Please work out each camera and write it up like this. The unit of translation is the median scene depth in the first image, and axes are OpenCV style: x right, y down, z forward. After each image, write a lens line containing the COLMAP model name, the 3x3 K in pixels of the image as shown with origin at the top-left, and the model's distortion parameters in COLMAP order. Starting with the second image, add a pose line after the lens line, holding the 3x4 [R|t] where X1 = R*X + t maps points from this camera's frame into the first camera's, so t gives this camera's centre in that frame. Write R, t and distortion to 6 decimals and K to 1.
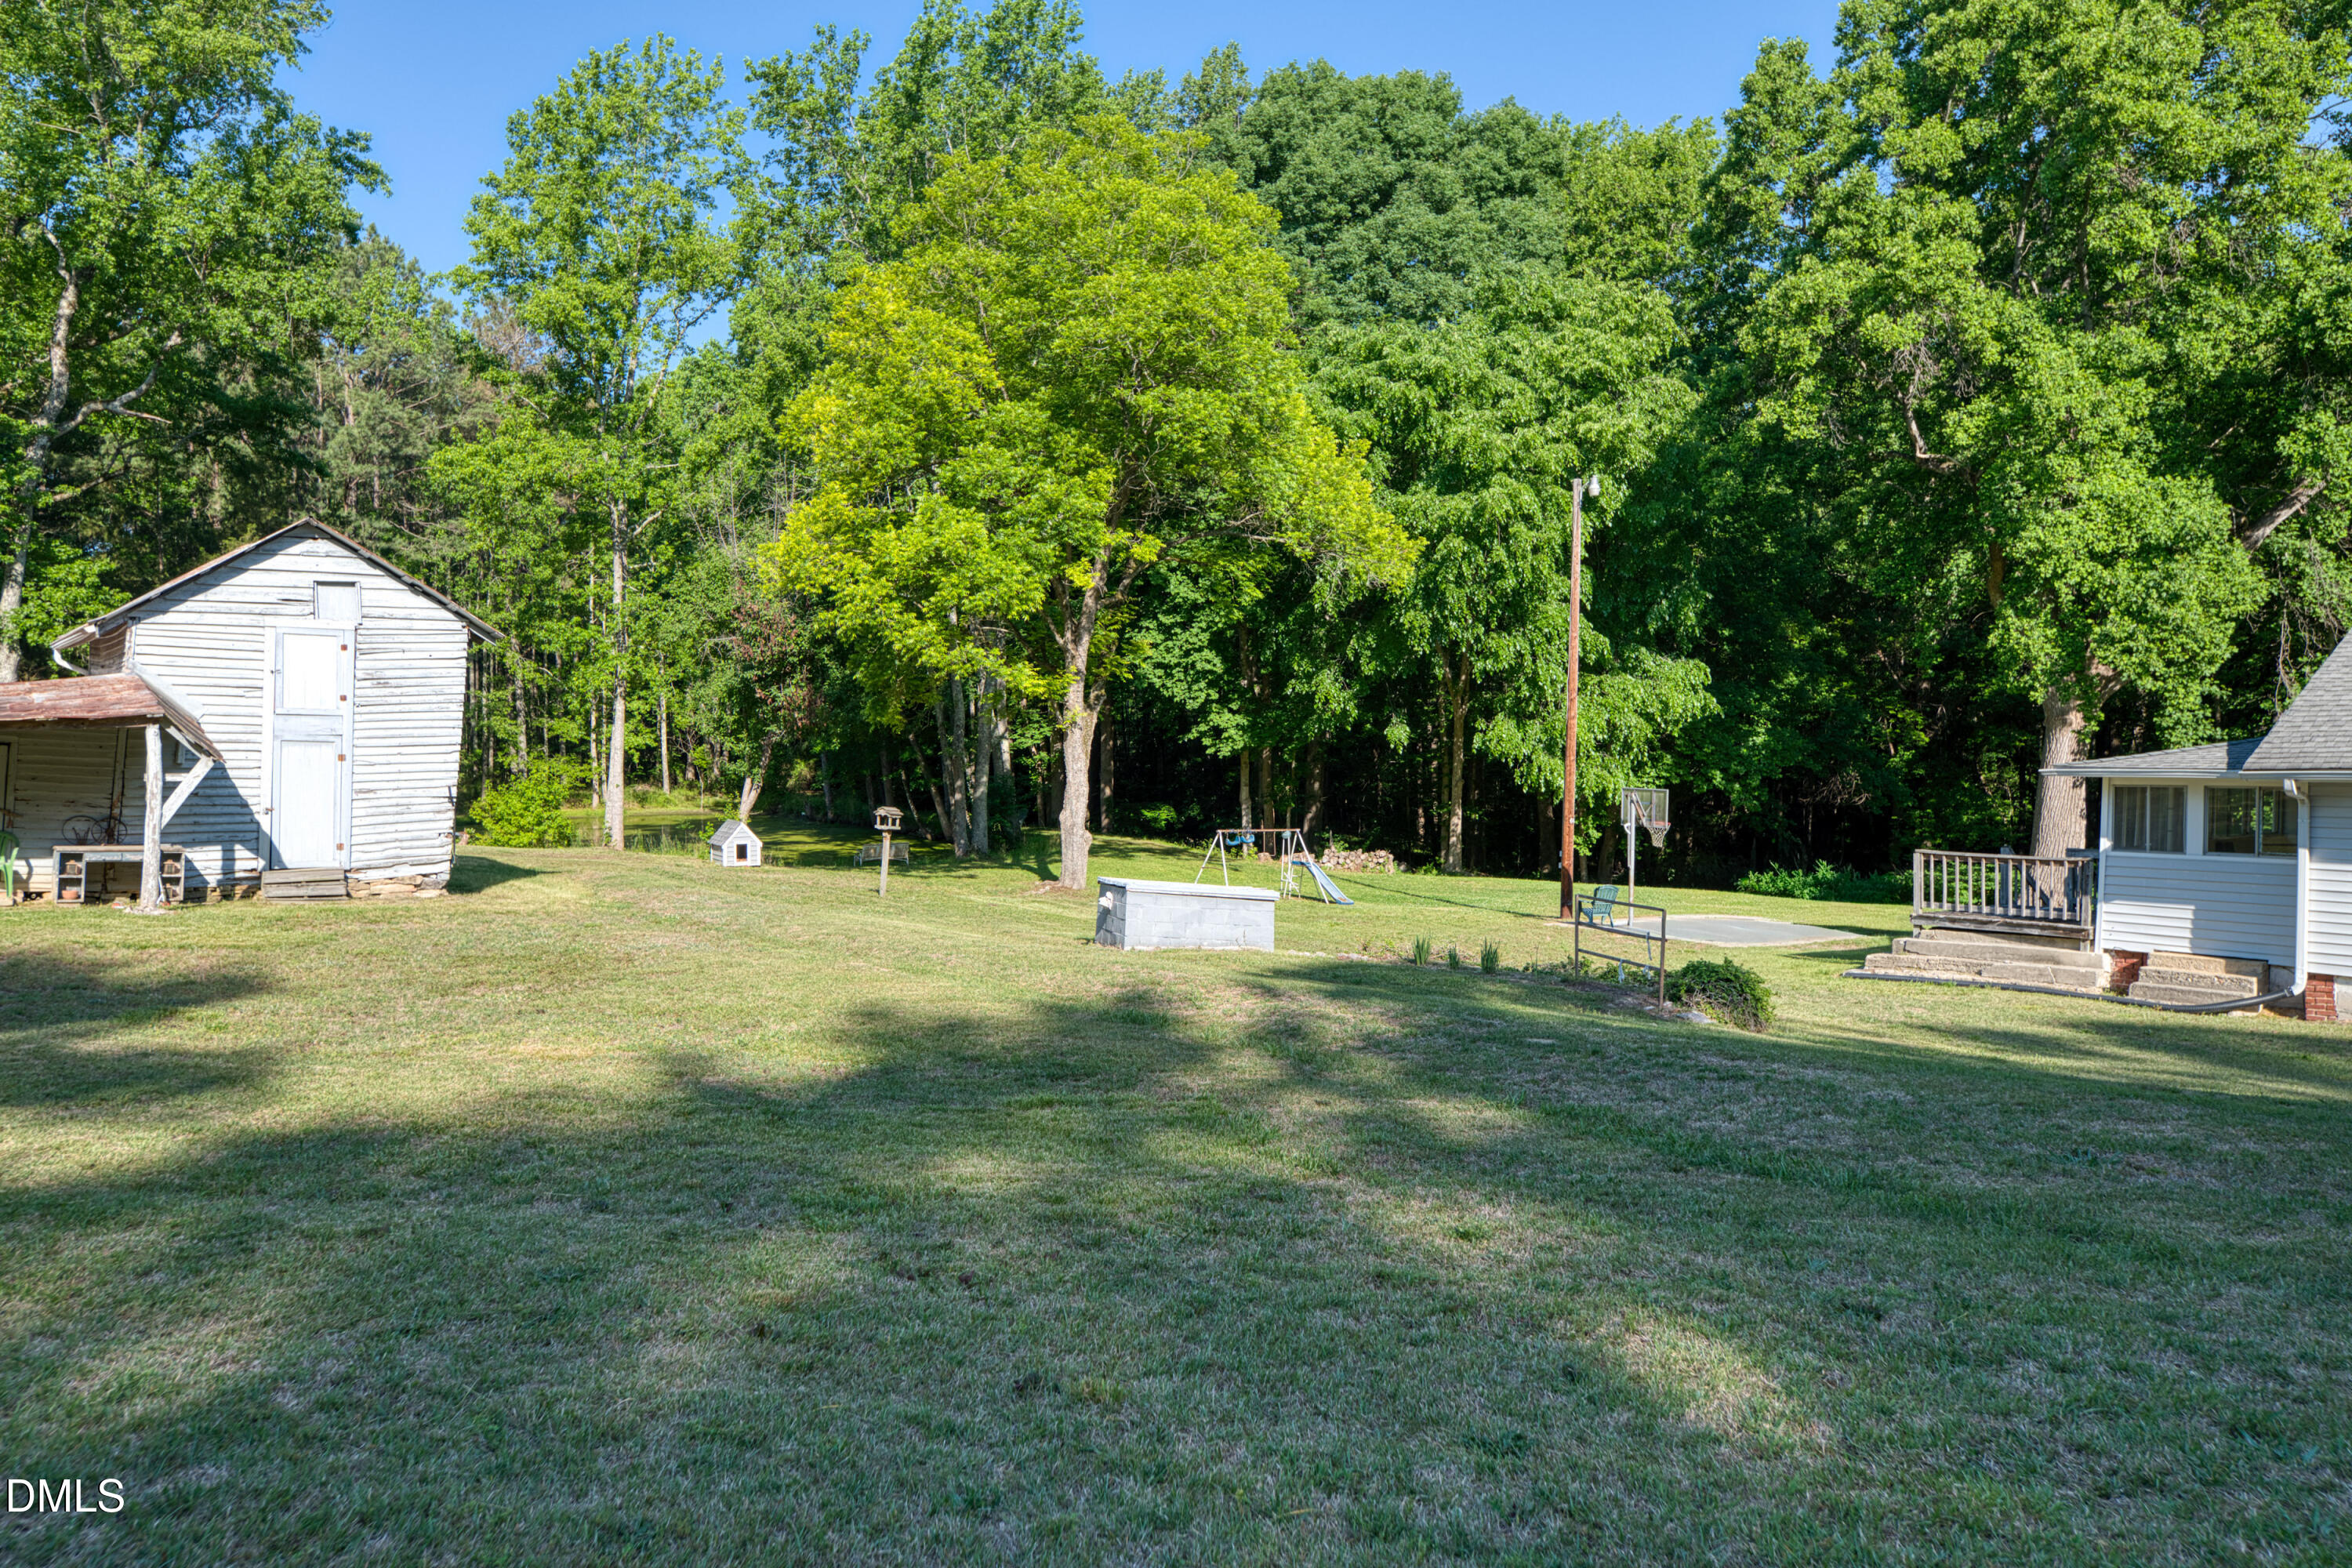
lens RADIAL K [[1533.6, 0, 1190.2], [0, 1533.6, 782.5], [0, 0, 1]] dist [0.007202, -0.002298]
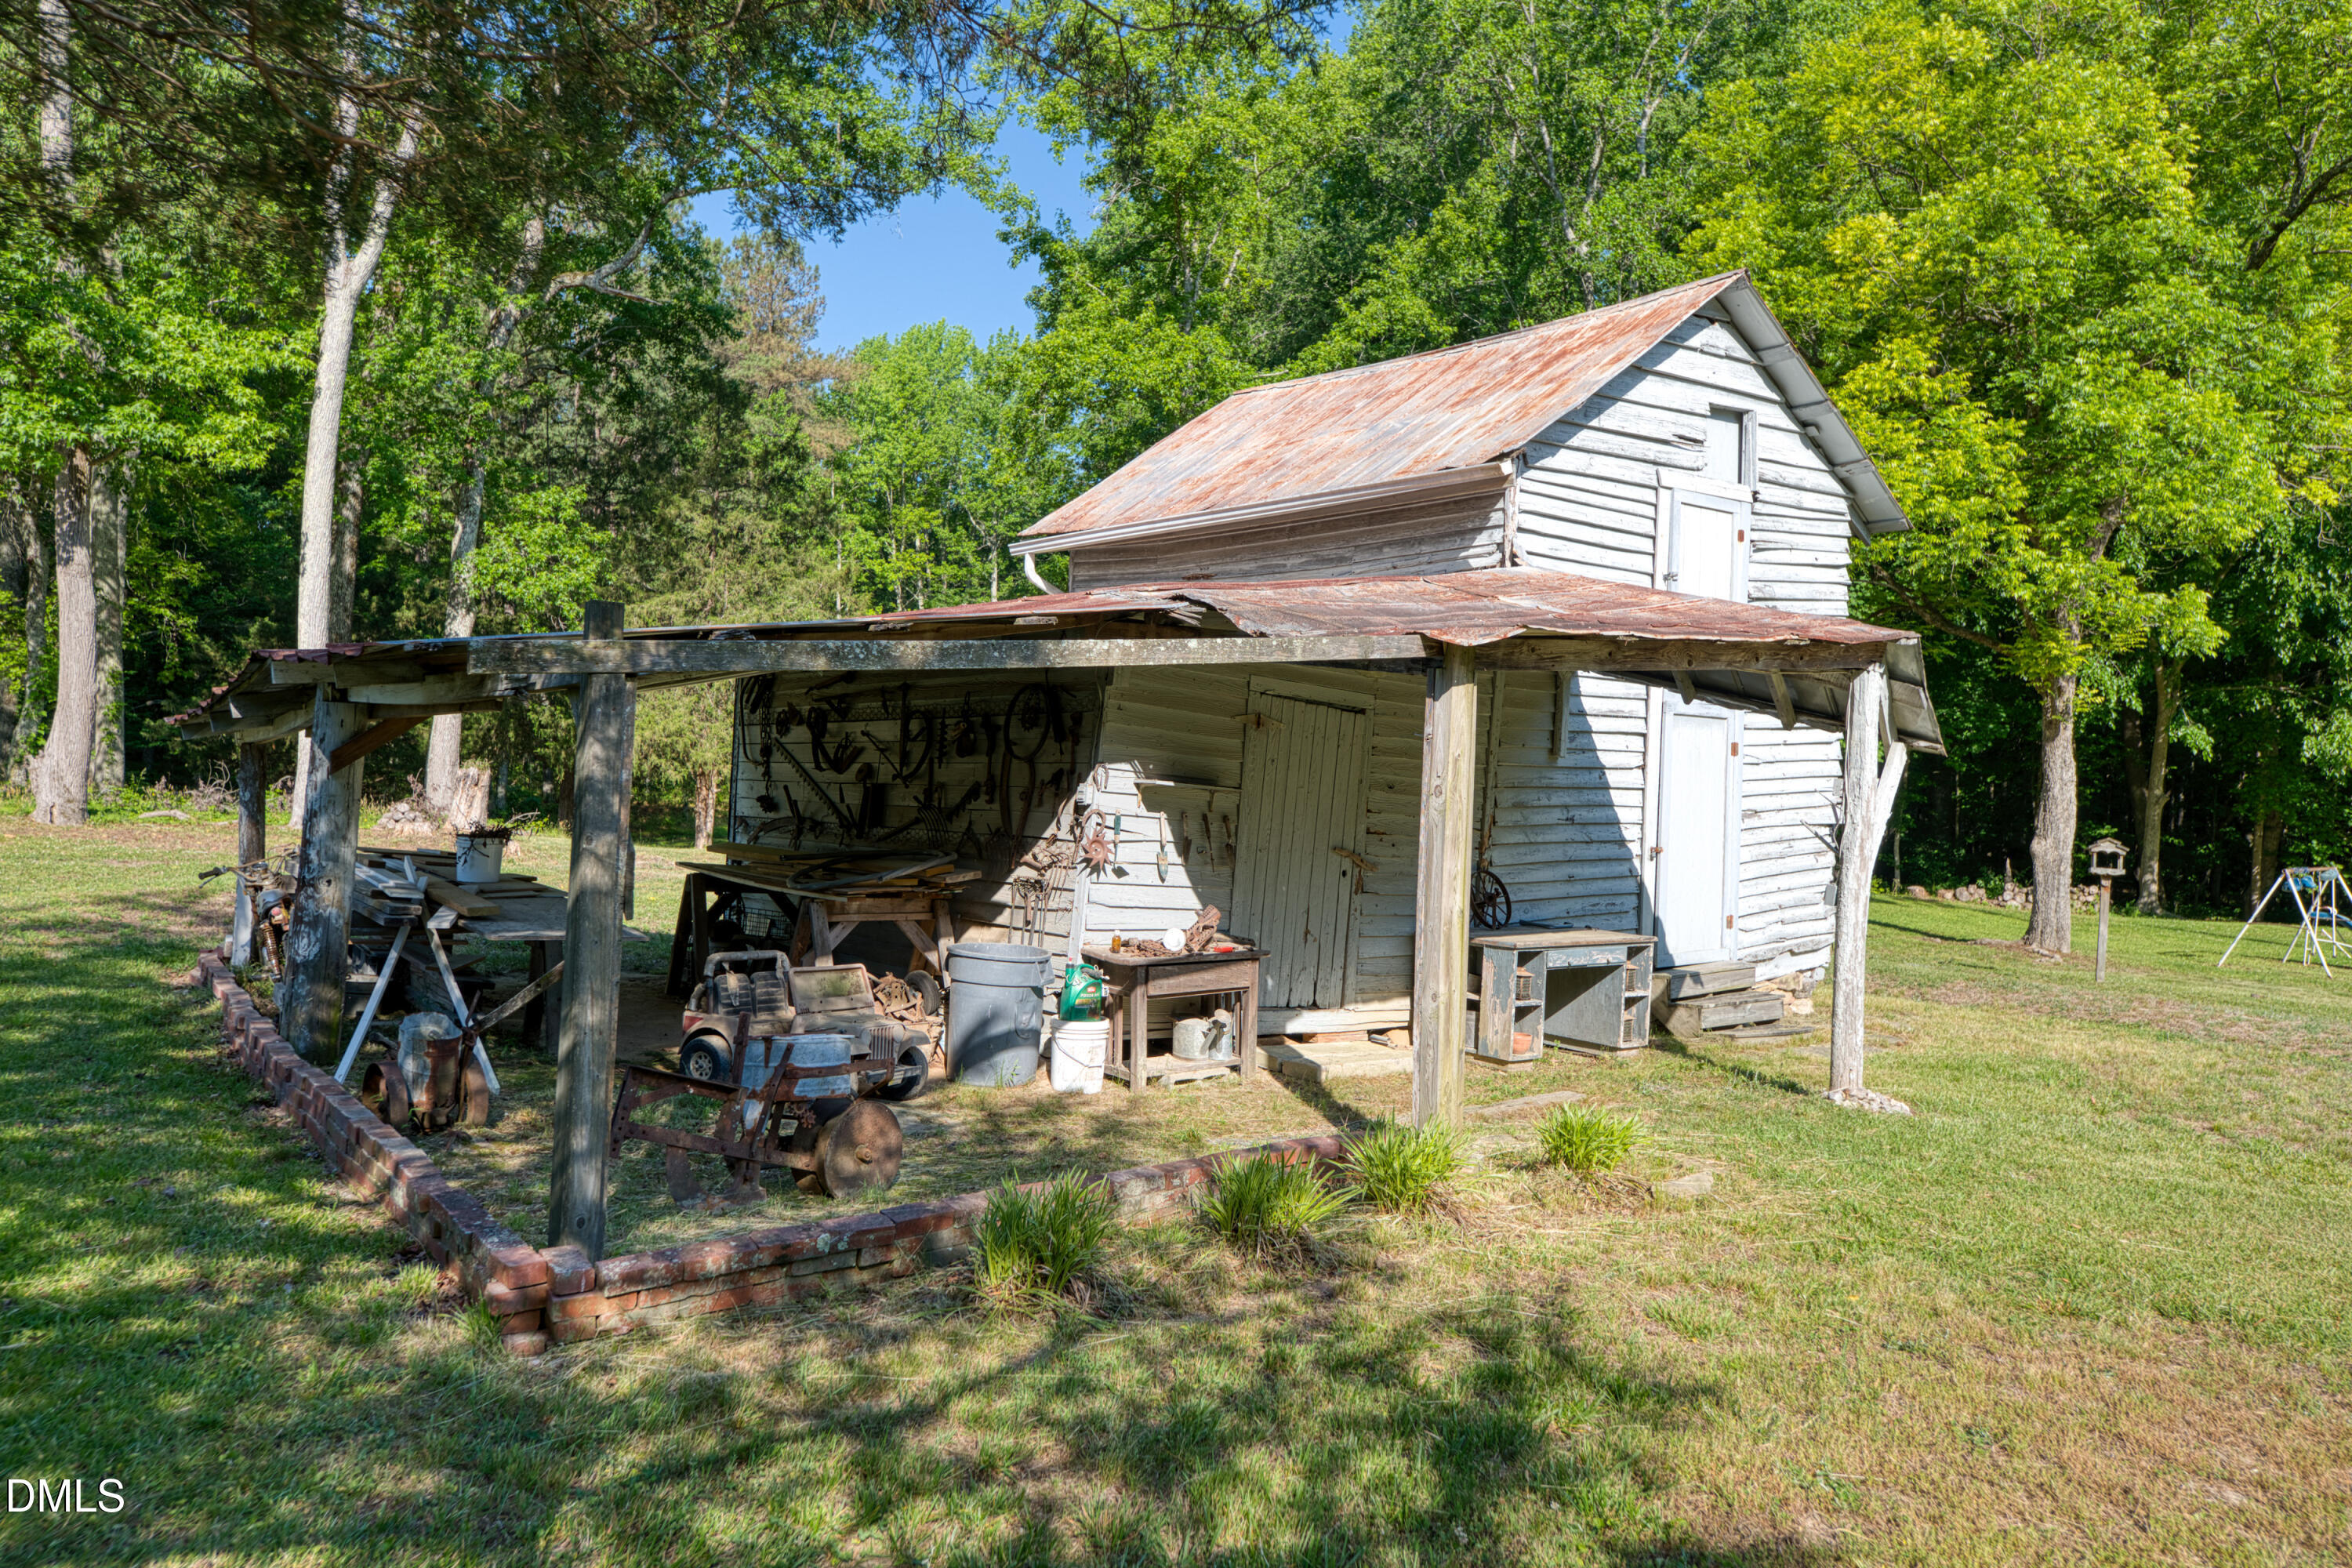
lens RADIAL K [[1533.6, 0, 1192.2], [0, 1533.6, 782.1], [0, 0, 1]] dist [0.007202, -0.002298]
pose [[0.999965, 0.005552, -0.006313, -0.699714], [-0.005599, 0.999957, -0.007412, -0.000248], [0.006272, 0.007447, 0.999953, 0.461658]]
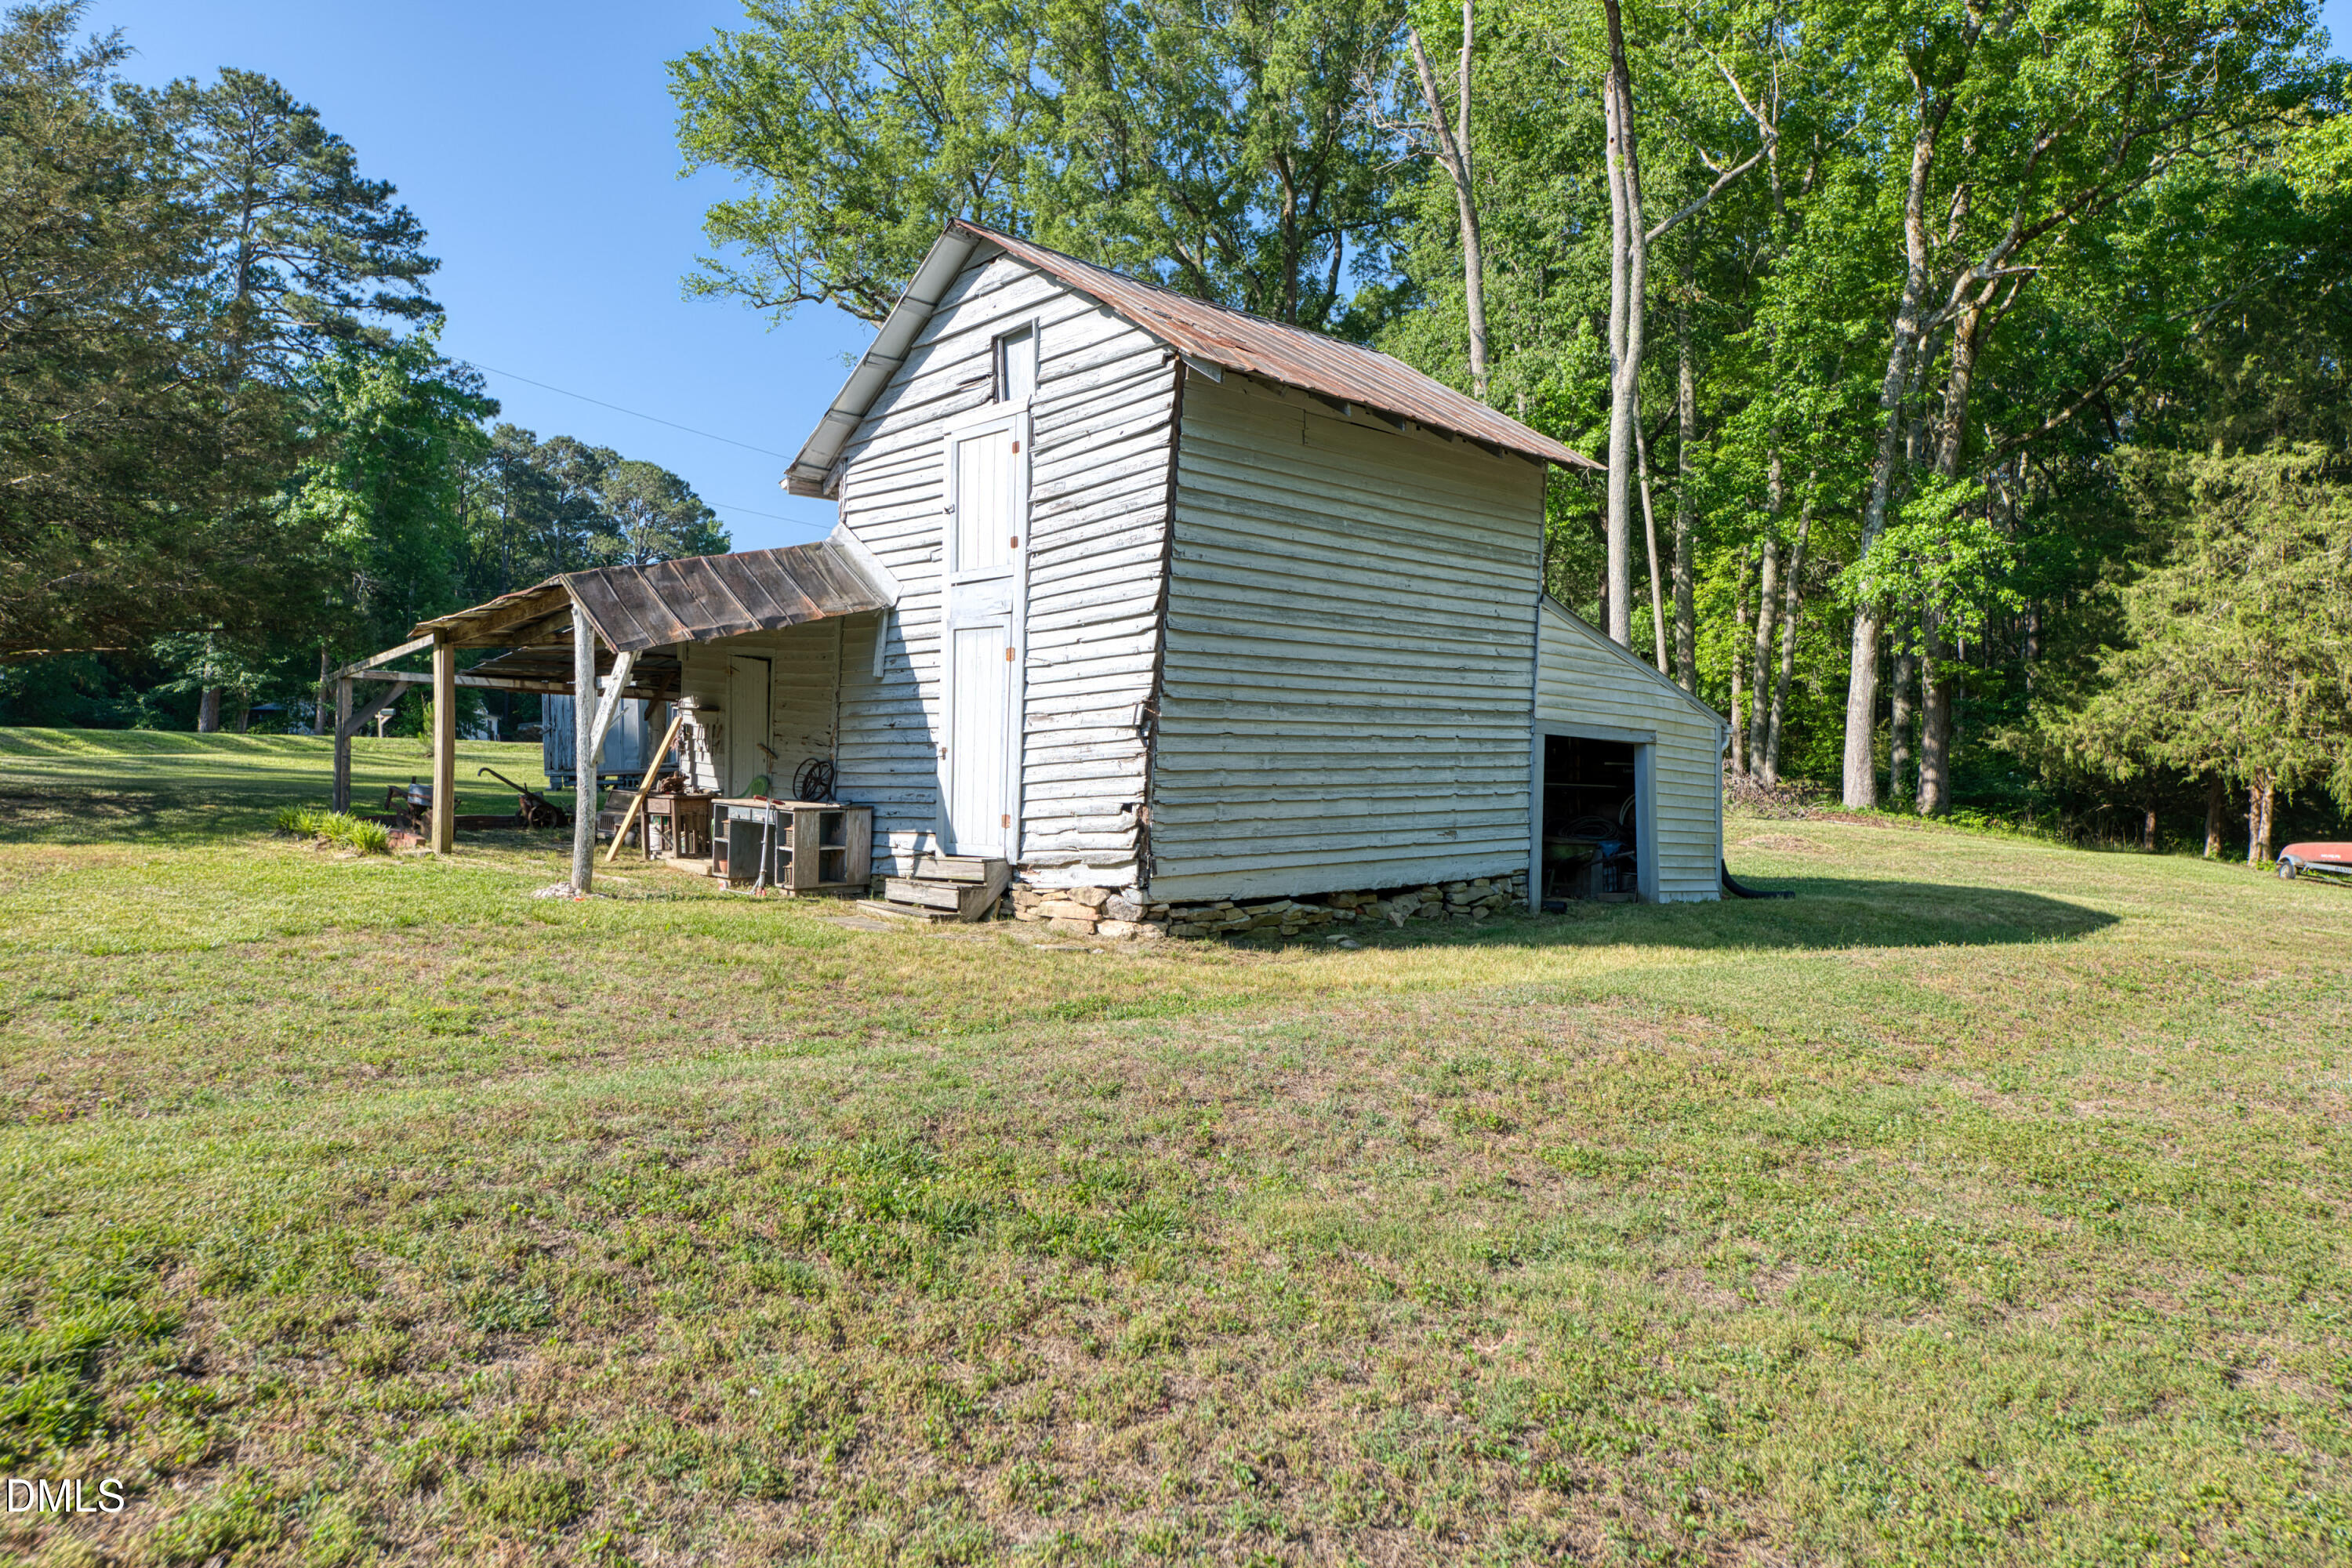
lens RADIAL K [[1533.6, 0, 1185.5], [0, 1533.6, 786.4], [0, 0, 1]] dist [0.007202, -0.002298]
pose [[0.083747, -0.006702, -0.996464, -0.015907], [-0.030024, 0.999506, -0.009246, 0.031330], [0.996035, 0.030693, 0.083505, 0.973247]]
